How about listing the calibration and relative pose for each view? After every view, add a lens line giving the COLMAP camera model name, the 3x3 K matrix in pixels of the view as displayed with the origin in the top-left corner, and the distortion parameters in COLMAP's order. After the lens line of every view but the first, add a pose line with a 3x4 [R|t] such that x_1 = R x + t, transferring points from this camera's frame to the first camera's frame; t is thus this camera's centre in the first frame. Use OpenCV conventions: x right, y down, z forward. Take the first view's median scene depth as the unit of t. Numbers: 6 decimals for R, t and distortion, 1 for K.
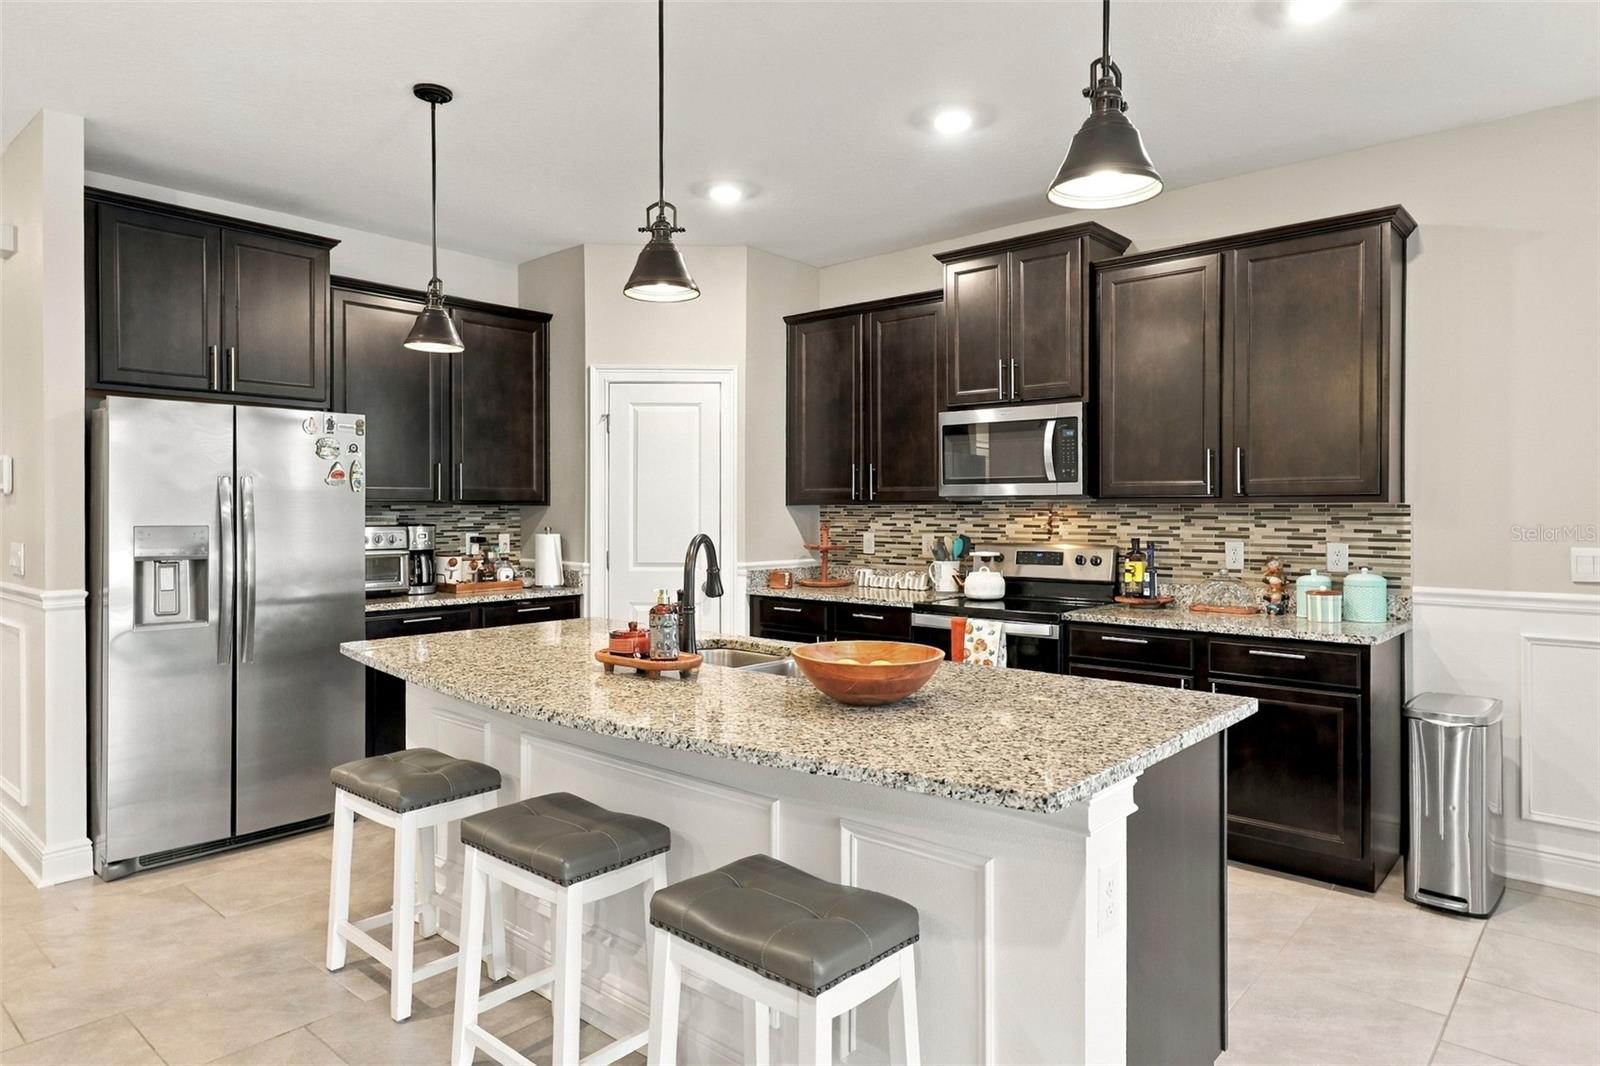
lens RADIAL K [[962.8, 0, 804.0], [0, 962.8, 520.4], [0, 0, 1]] dist [0.013337, 0.003584]
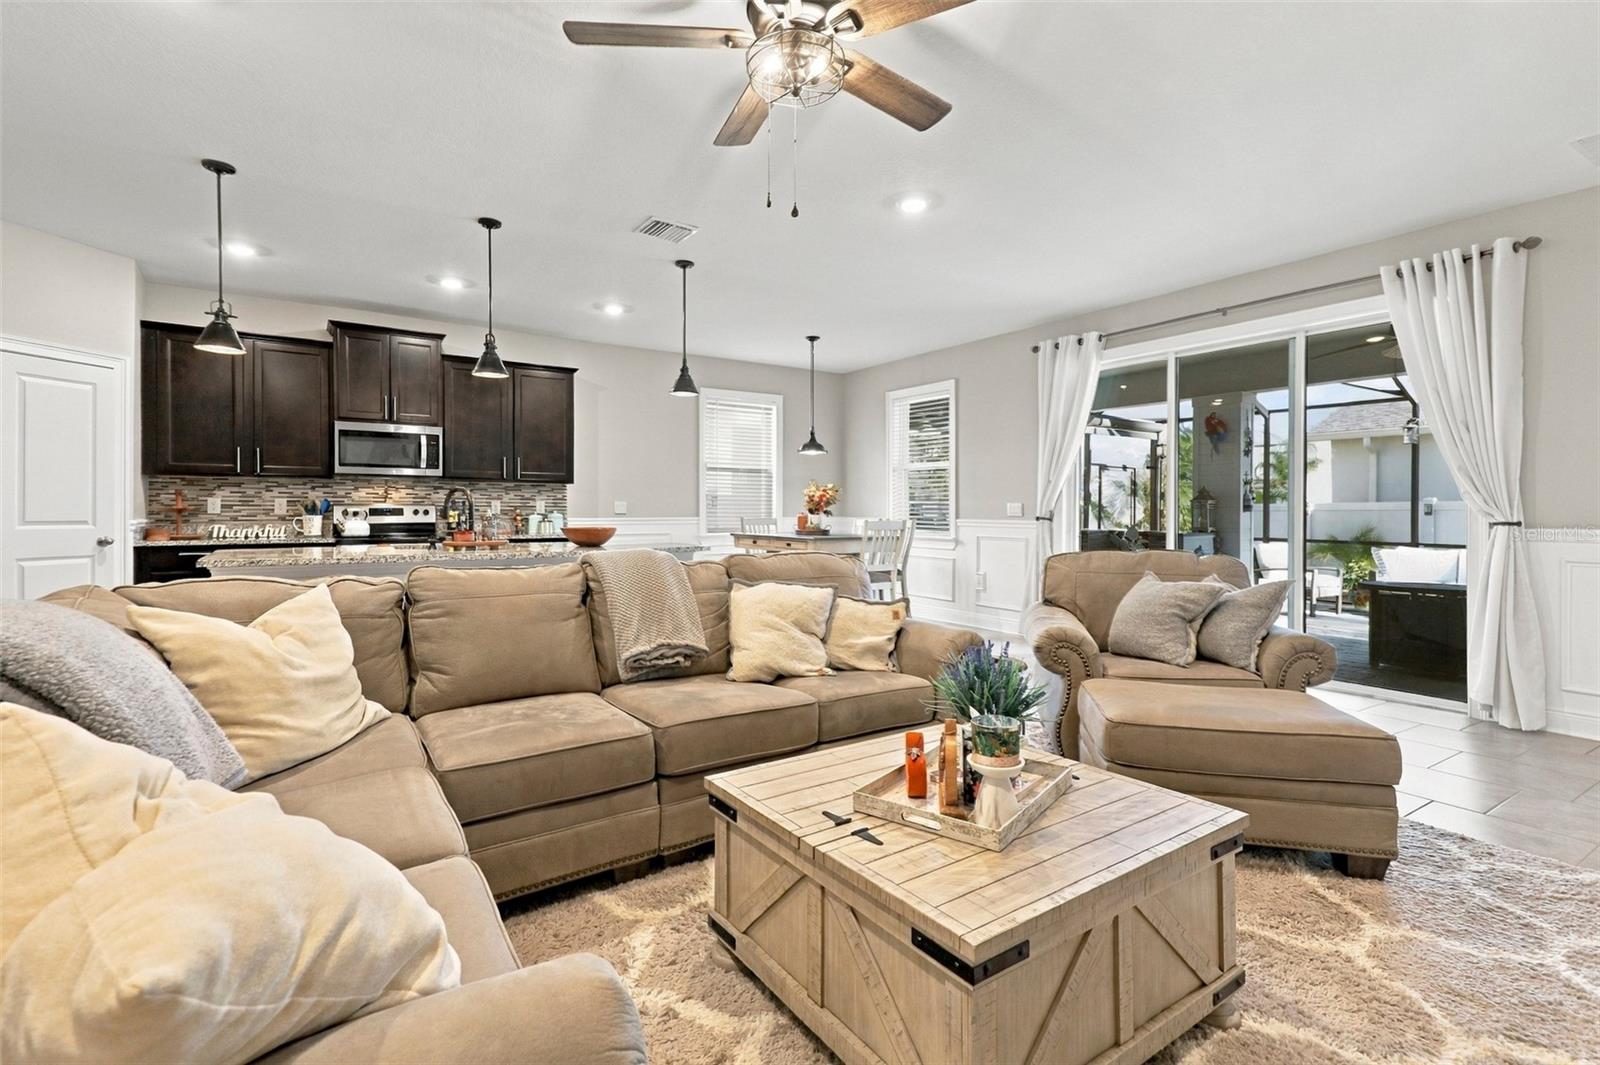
lens RADIAL K [[767.3, 0, 802.8], [0, 767.3, 518.5], [0, 0, 1]] dist [0.024176, -0.000128]
pose [[0.254760, -0.014014, 0.966903, -0.938186], [0.005744, 0.999899, 0.012979, 0.038682], [-0.966987, 0.002247, 0.254815, -0.074206]]
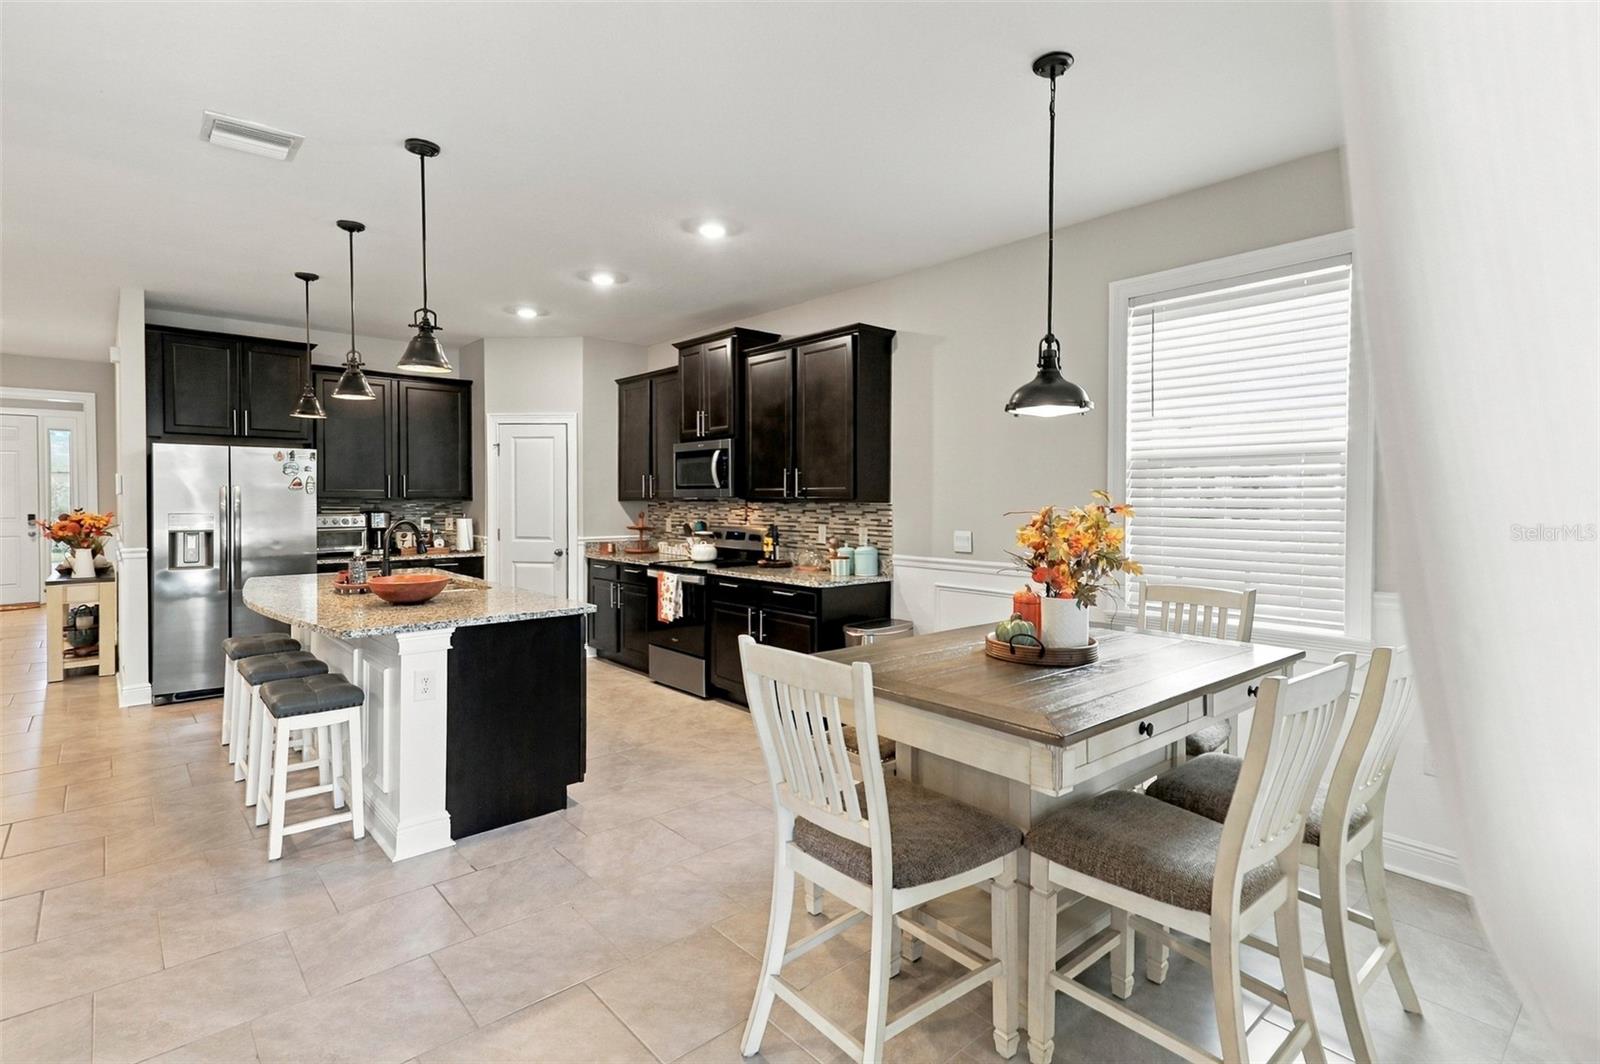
lens RADIAL K [[767.3, 0, 794.4], [0, 767.3, 519.6], [0, 0, 1]] dist [0.024176, -0.000128]
pose [[0.992226, 0.005734, -0.124314, 0.516704], [-0.003630, 0.999846, 0.017148, -0.009627], [0.124393, -0.016563, 0.992095, -0.244956]]
